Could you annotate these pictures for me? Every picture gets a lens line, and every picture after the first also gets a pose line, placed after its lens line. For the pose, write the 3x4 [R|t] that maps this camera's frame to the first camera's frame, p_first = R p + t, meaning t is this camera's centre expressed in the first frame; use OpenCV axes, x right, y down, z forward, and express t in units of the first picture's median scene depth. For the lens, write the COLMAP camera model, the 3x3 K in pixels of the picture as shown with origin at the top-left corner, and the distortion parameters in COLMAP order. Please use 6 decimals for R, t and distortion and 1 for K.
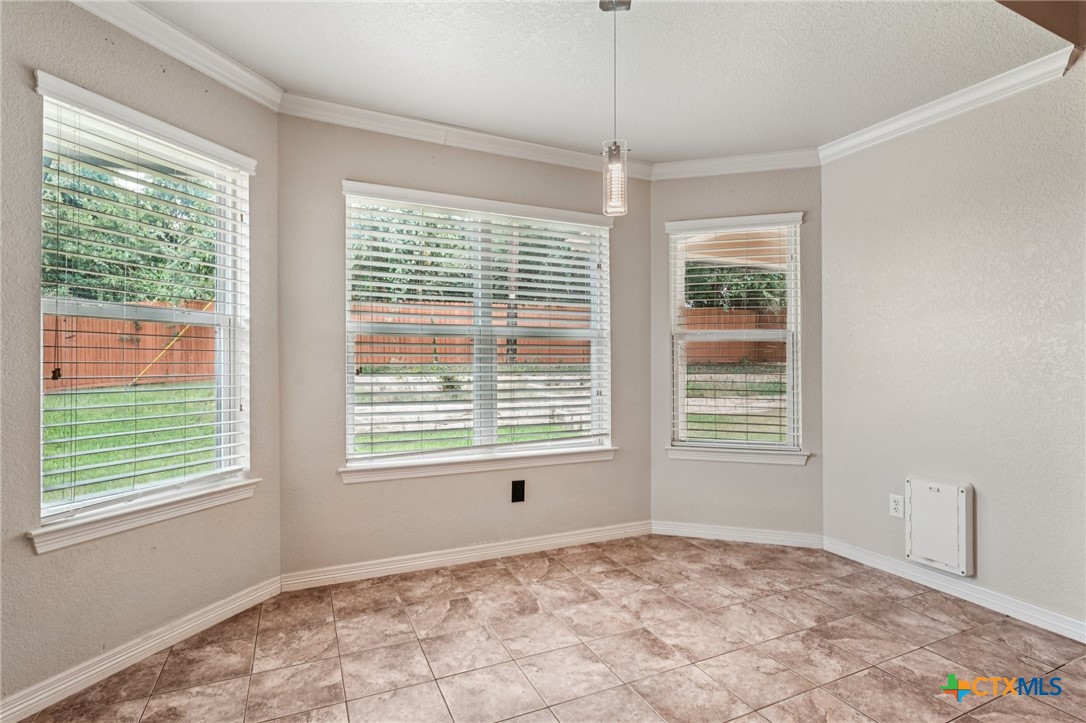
lens RADIAL K [[529.8, 0, 543.0], [0, 529.8, 361.5], [0, 0, 1]] dist [-0.001068, -0.001449]
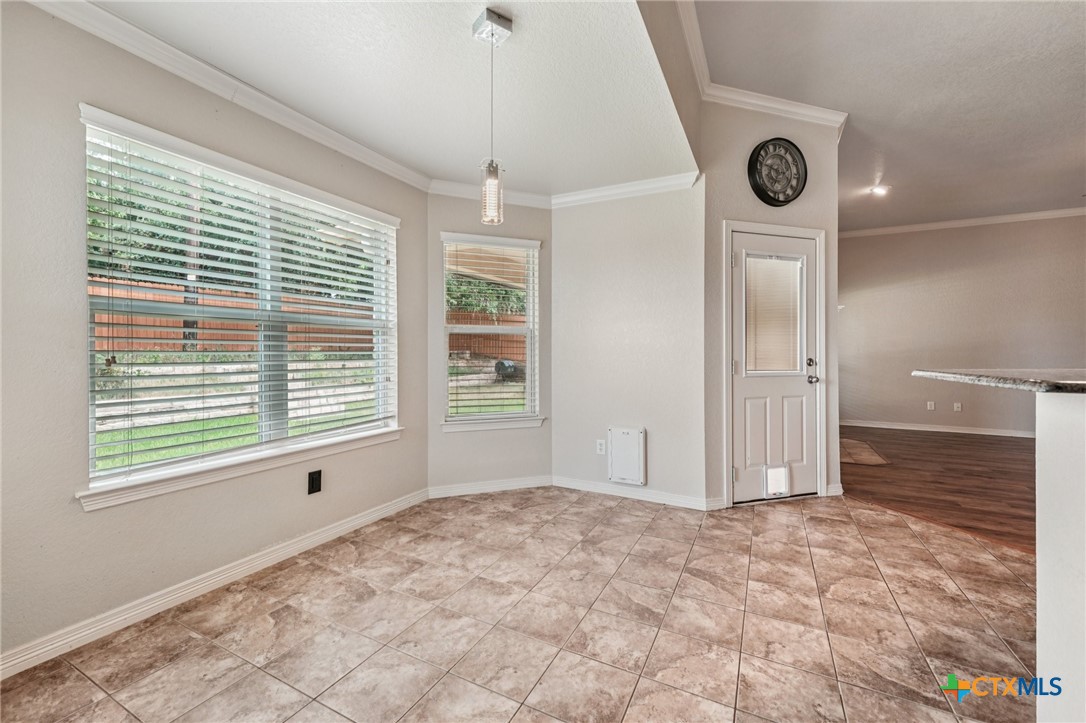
lens RADIAL K [[444.2, 0, 541.3], [0, 444.2, 354.7], [0, 0, 1]] dist [0.012026, 0.000036]
pose [[0.796106, -0.001085, 0.605156, -0.235959], [-0.006509, 0.999925, 0.010356, -0.002270], [-0.605122, -0.012183, 0.796040, 0.101798]]
